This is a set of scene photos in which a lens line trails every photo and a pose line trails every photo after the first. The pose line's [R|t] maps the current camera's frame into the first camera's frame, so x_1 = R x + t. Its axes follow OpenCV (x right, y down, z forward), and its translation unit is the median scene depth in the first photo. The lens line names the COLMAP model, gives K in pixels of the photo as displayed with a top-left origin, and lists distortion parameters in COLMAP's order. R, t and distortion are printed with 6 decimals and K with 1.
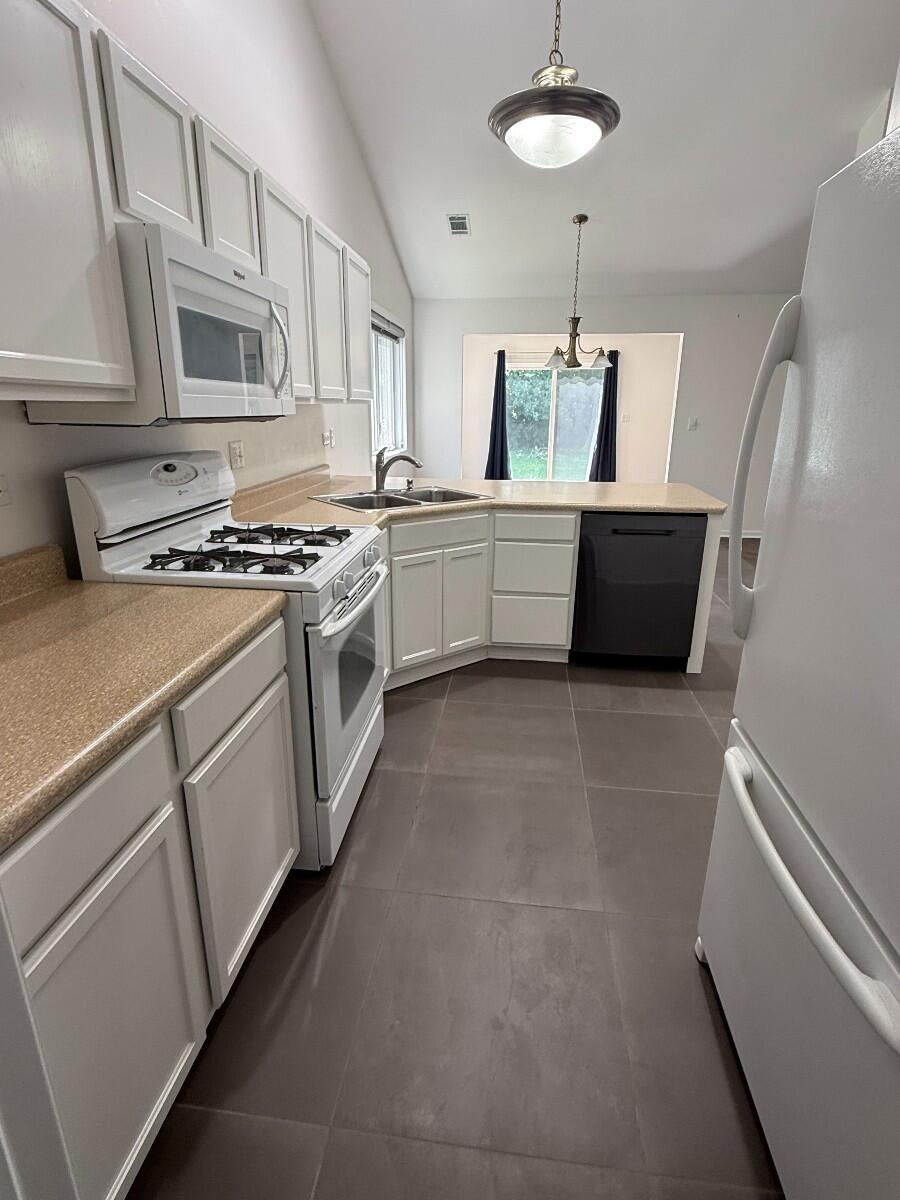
lens RADIAL K [[609.7, 0, 450.0], [0, 609.7, 600.0], [0, 0, 1]] dist [-0.001539, -0.000100]
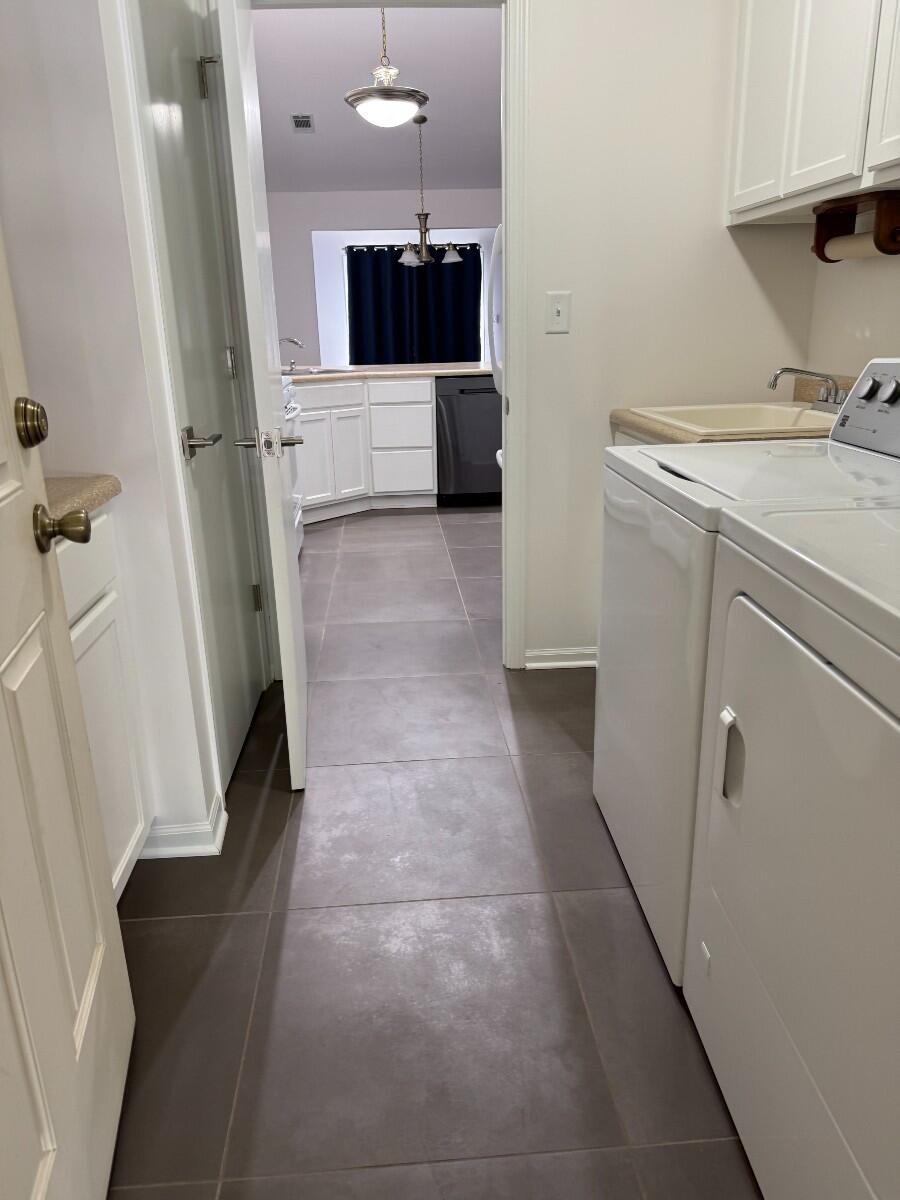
lens RADIAL K [[834.7, 0, 450.0], [0, 834.7, 600.0], [0, 0, 1]] dist [0.077605, -0.000064]
pose [[0.979849, -0.087038, 0.179781, -0.106310], [0.085309, 0.996204, 0.017342, 0.280087], [-0.180608, -0.001656, 0.983554, -0.708168]]
